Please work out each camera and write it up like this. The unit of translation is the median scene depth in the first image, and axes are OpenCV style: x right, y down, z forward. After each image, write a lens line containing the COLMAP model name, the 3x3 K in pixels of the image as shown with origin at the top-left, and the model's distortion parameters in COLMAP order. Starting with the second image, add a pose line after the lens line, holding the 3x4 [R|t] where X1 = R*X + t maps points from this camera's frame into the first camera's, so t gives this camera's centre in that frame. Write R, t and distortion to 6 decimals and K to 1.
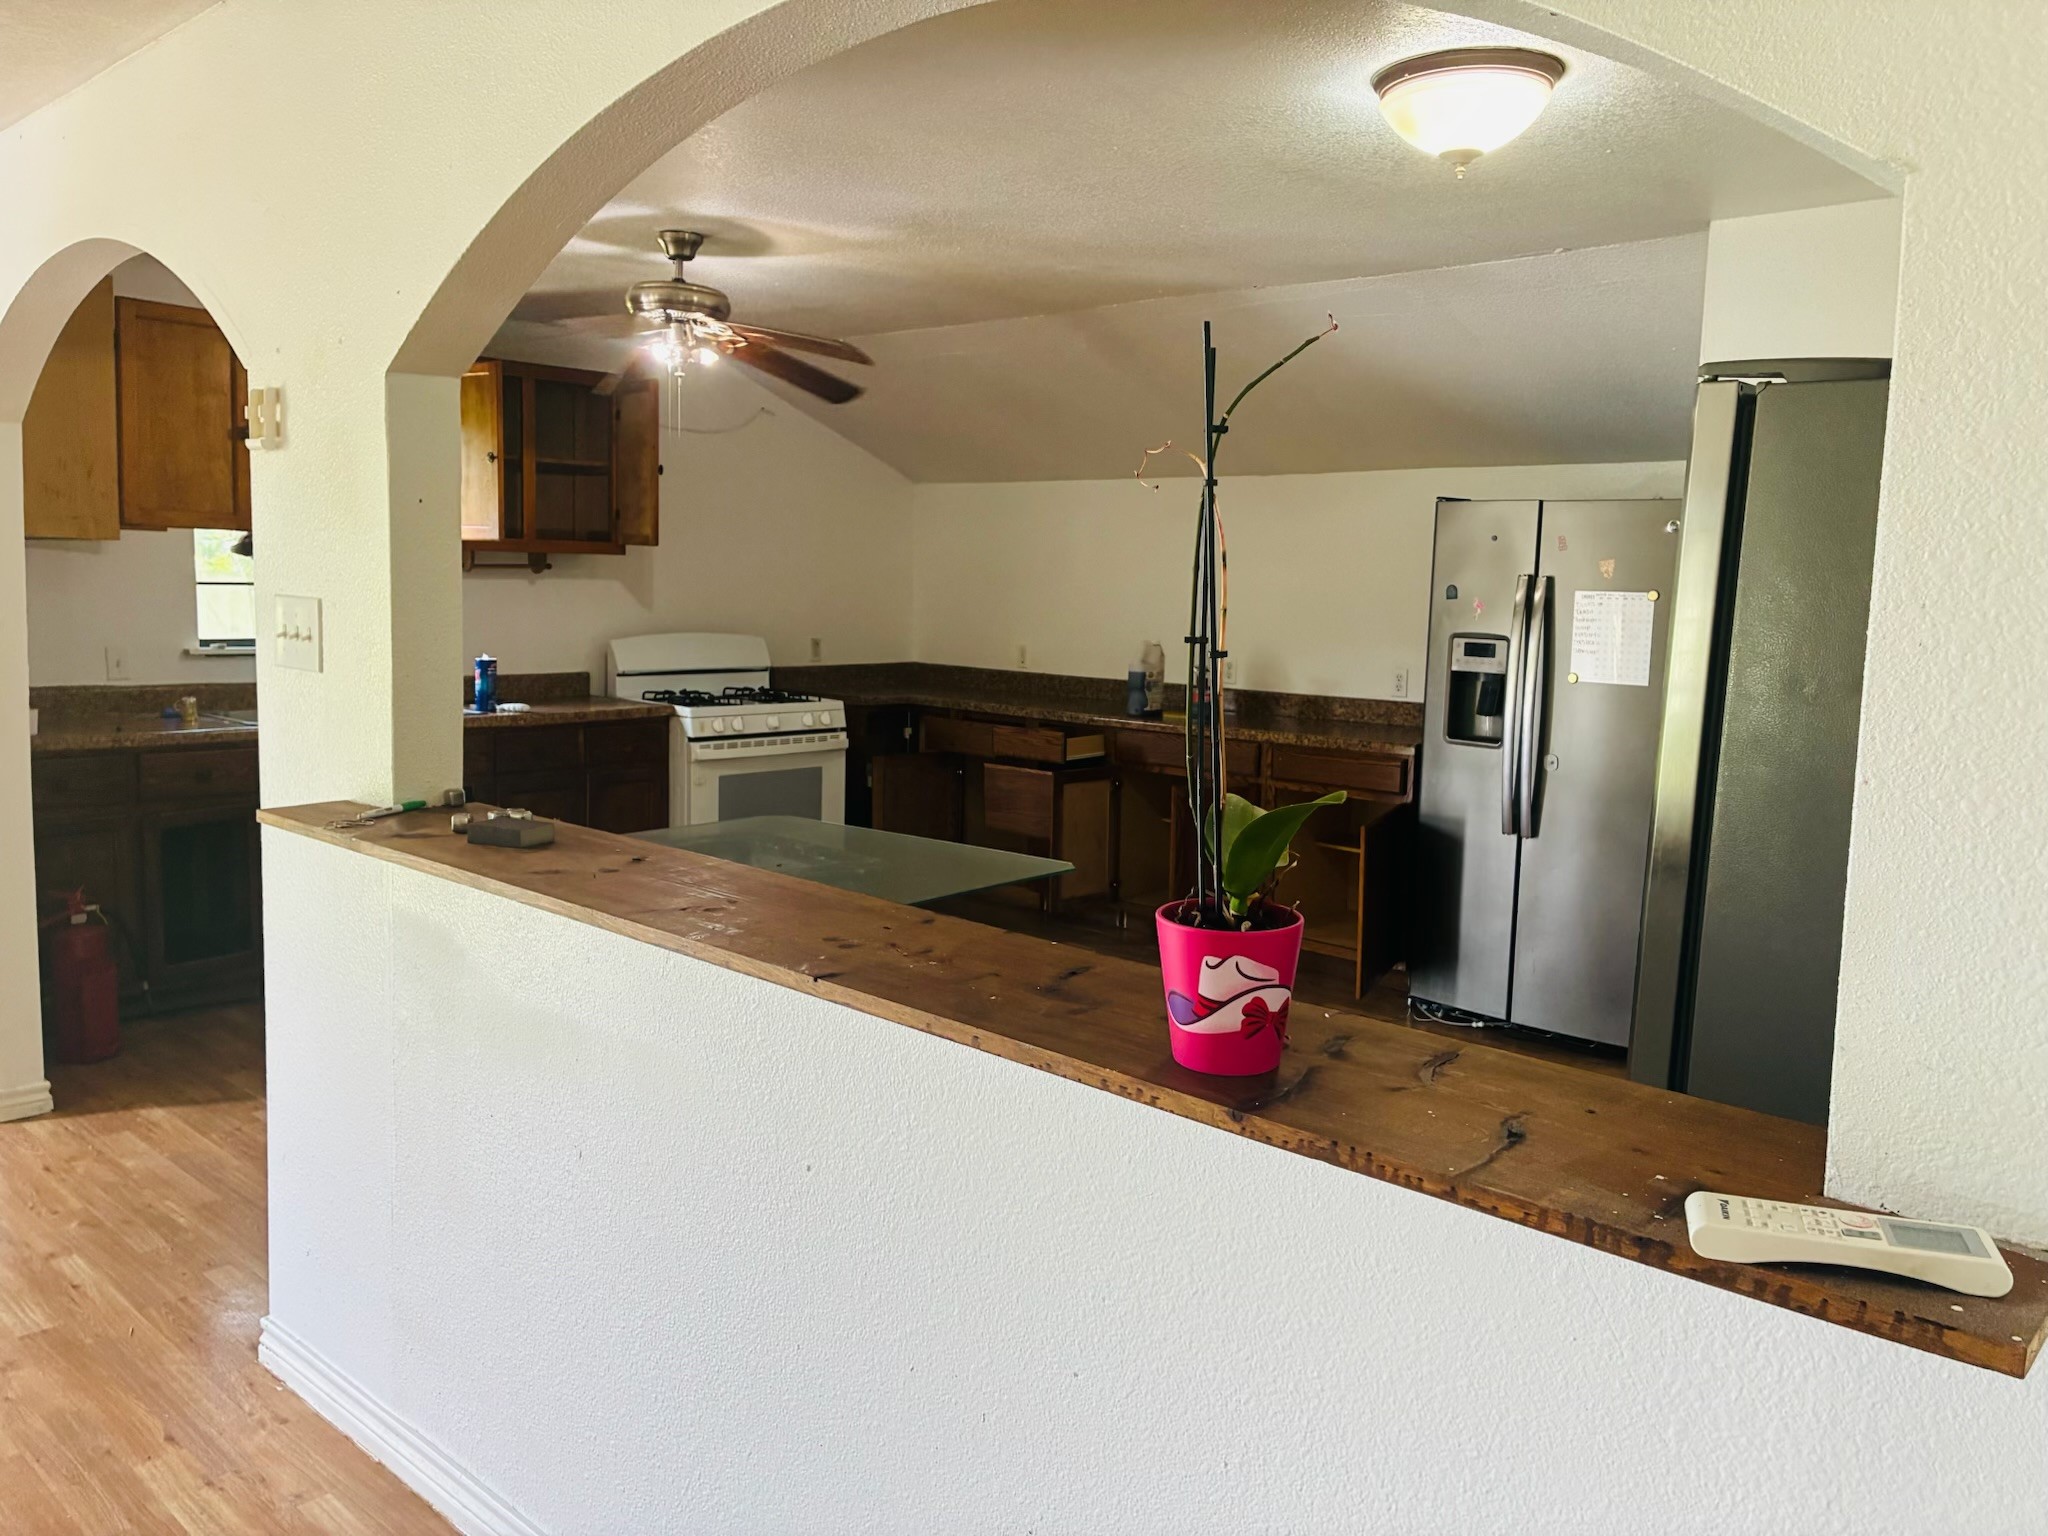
lens RADIAL K [[1530.9, 0, 1038.4], [0, 1530.9, 752.4], [0, 0, 1]] dist [0.058956, -0.067811]
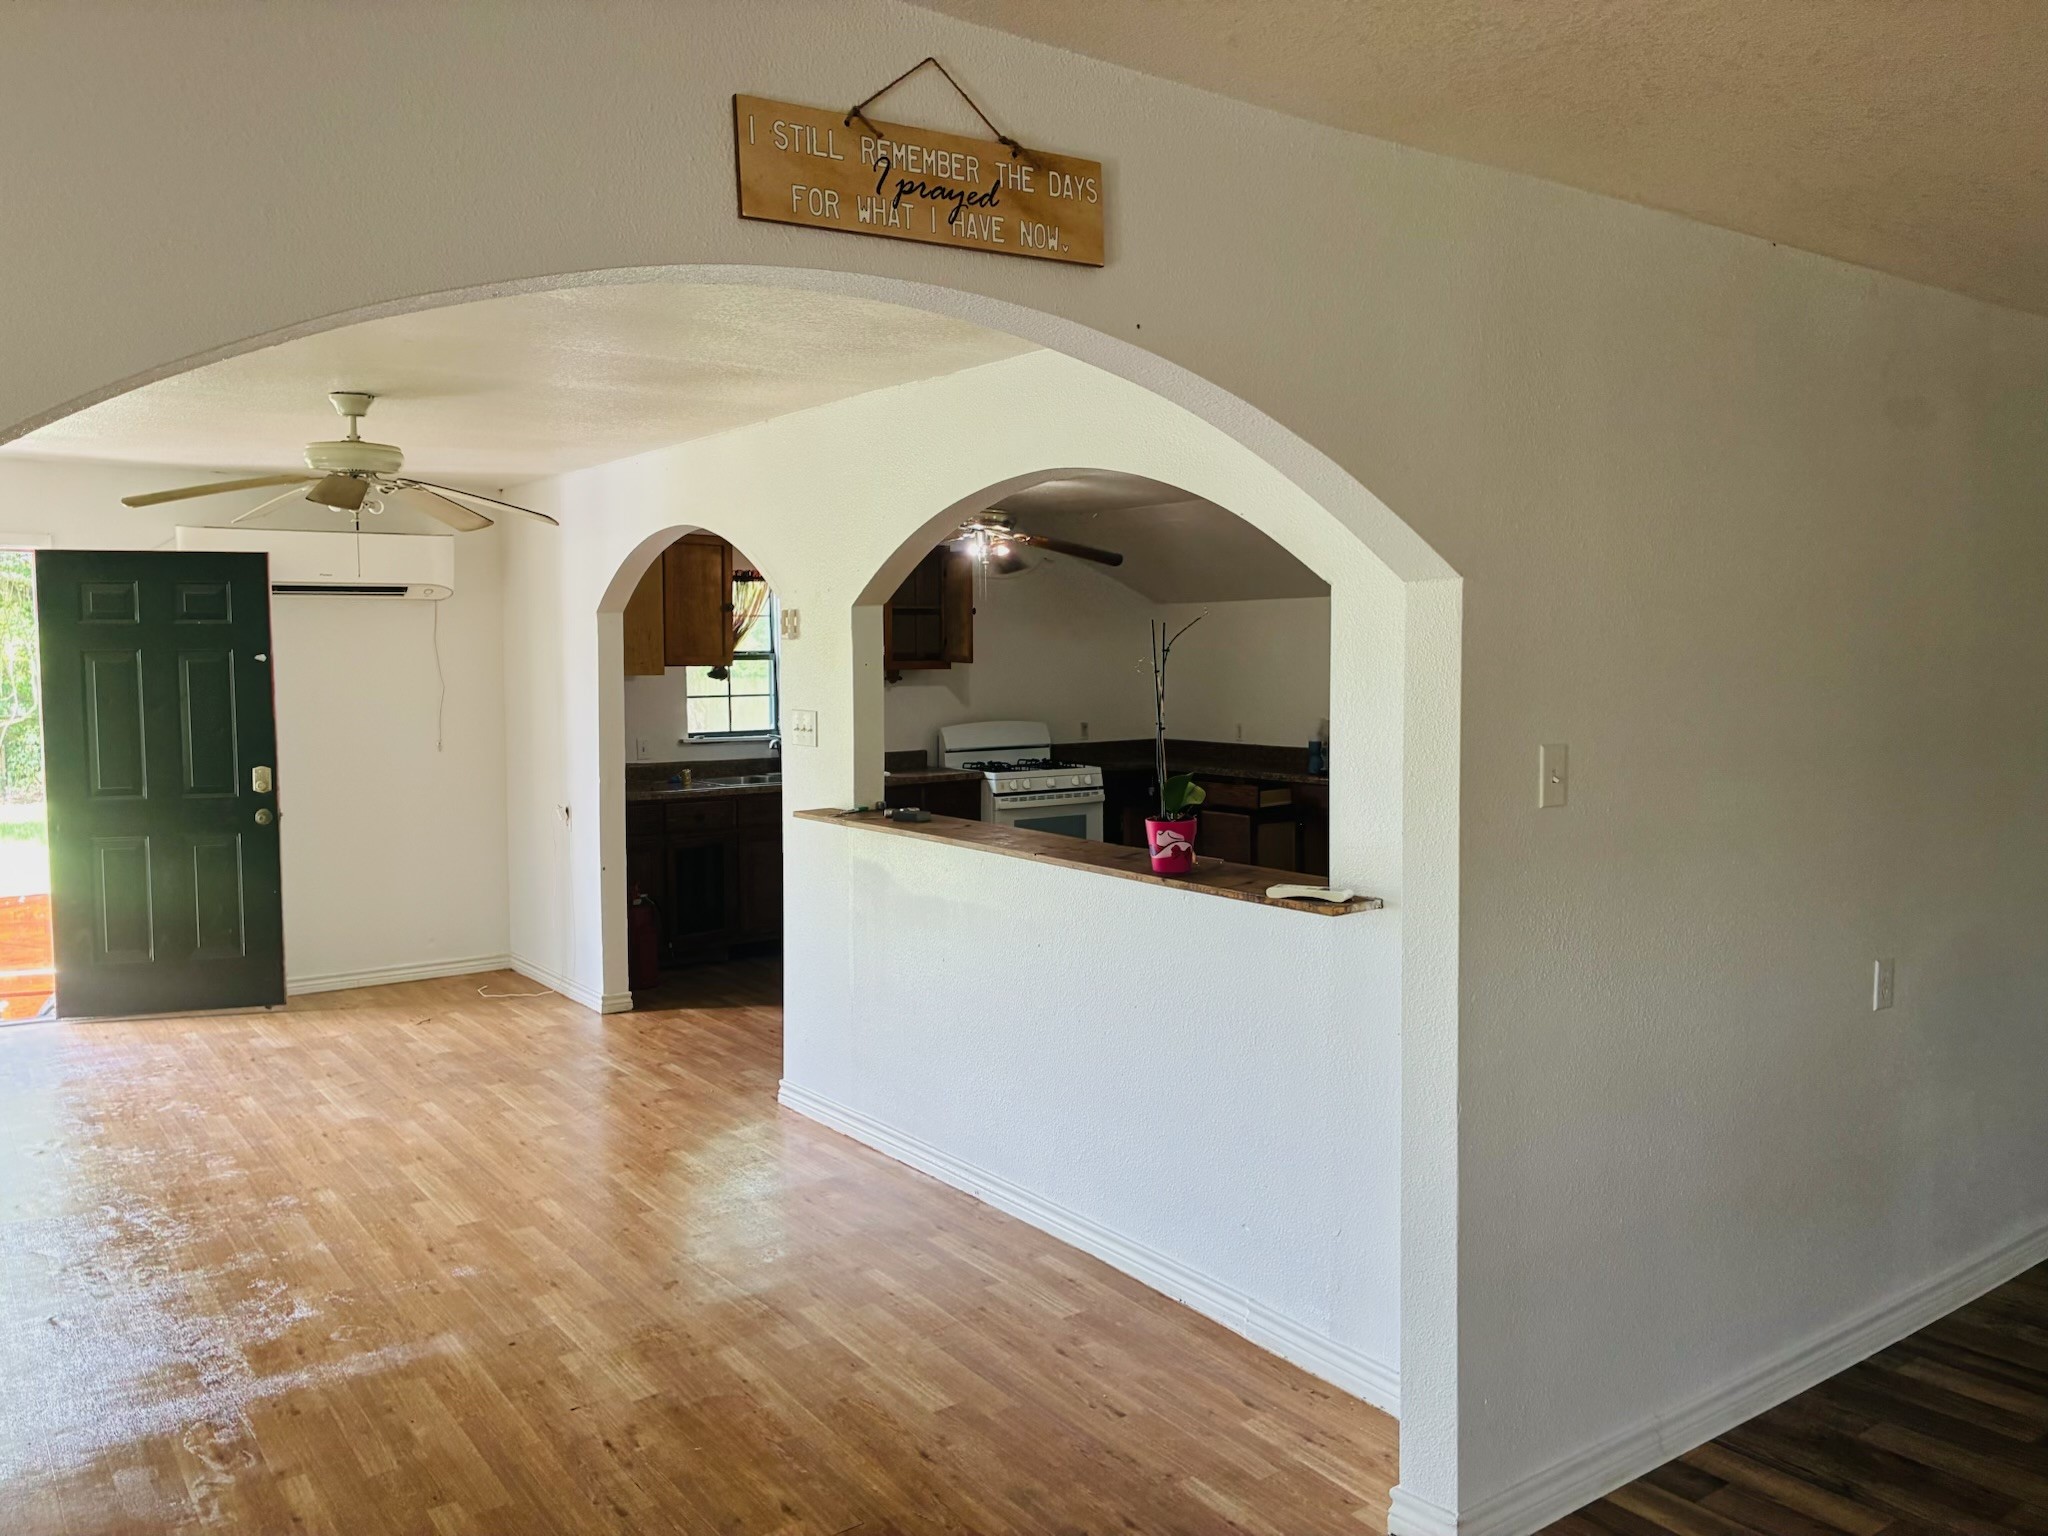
lens RADIAL K [[1530.9, 0, 1035.7], [0, 1530.9, 763.3], [0, 0, 1]] dist [0.058956, -0.067811]
pose [[0.980104, -0.017339, -0.197726, 0.140240], [0.008395, 0.998907, -0.045983, 0.041288], [0.198307, 0.043408, 0.979178, -0.587329]]
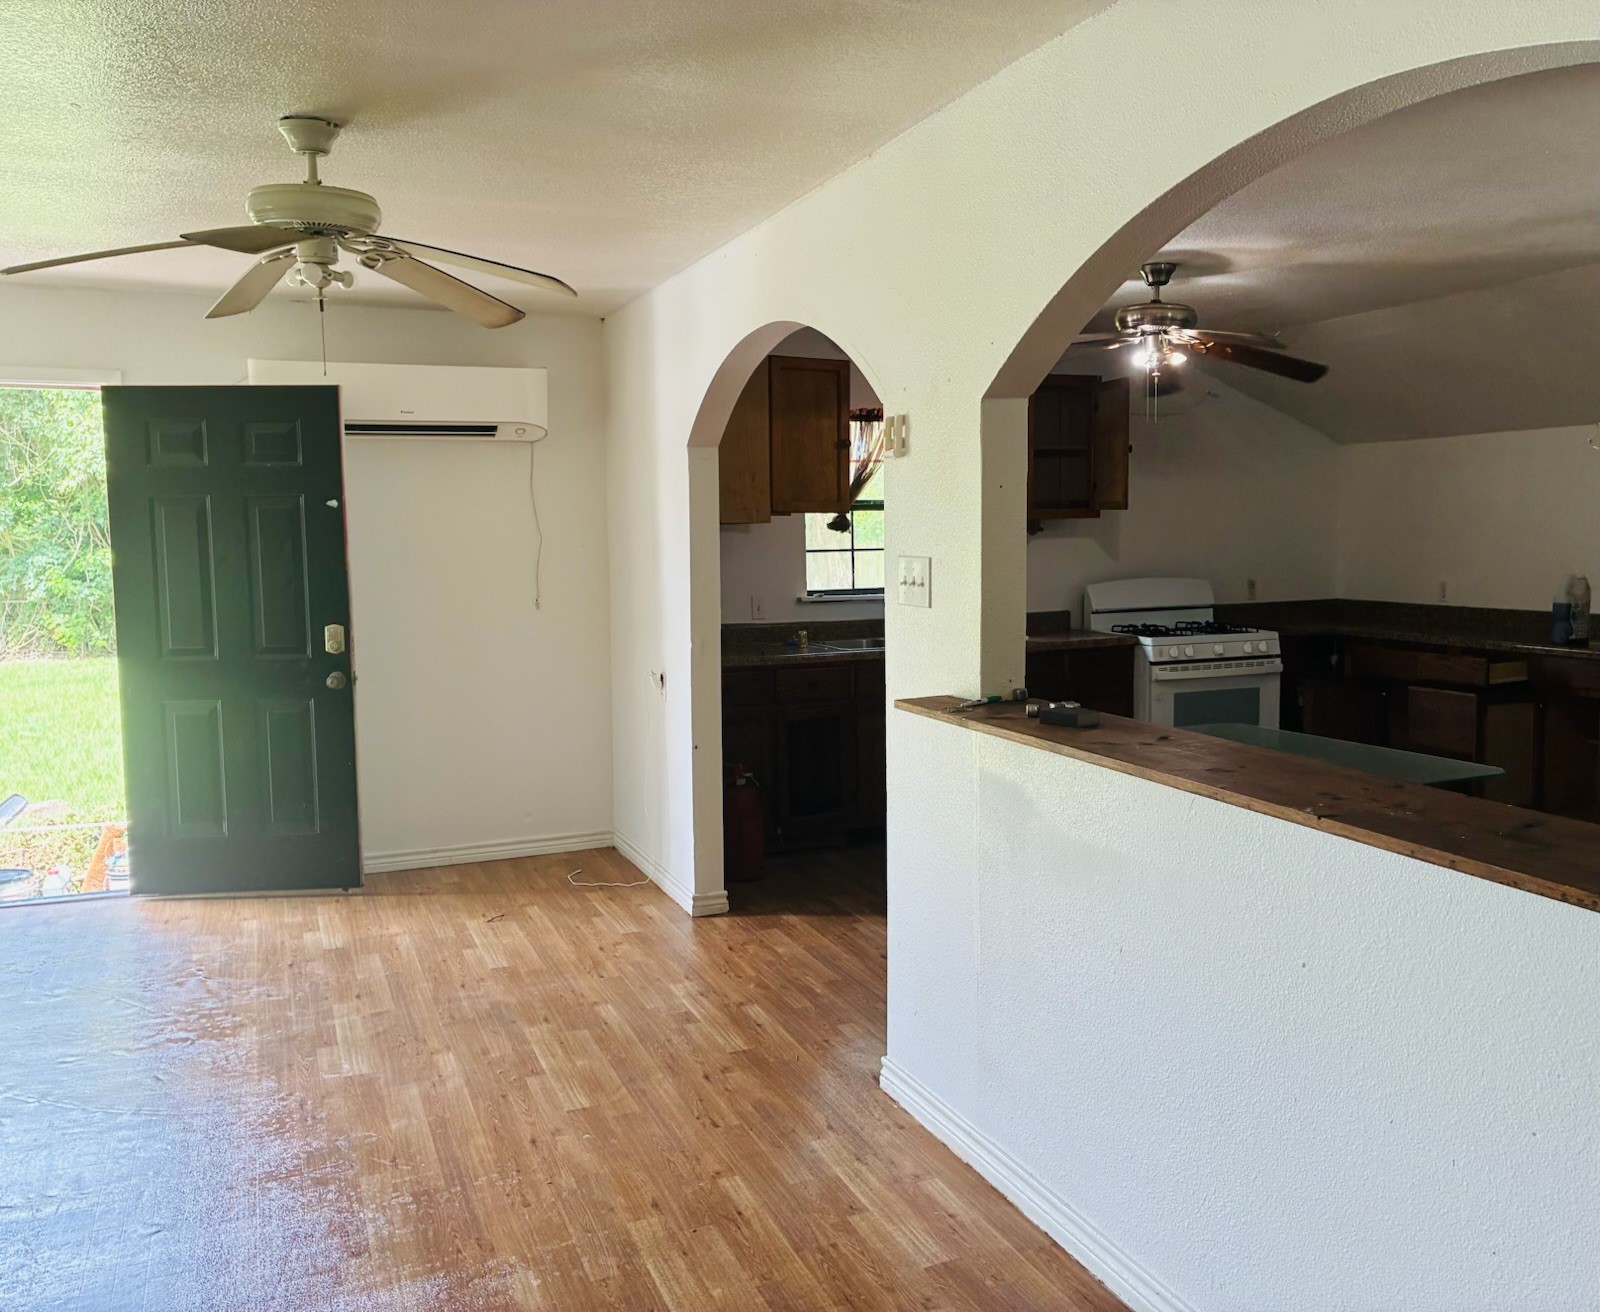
lens RADIAL K [[1310.2, 0, 871.7], [0, 1310.2, 651.6], [0, 0, 1]] dist [0.056521, -0.037414]
pose [[0.917139, 0.000516, -0.398566, -0.014999], [-0.009751, 0.999729, -0.021142, 0.009874], [0.398447, 0.023277, 0.916896, -0.094249]]
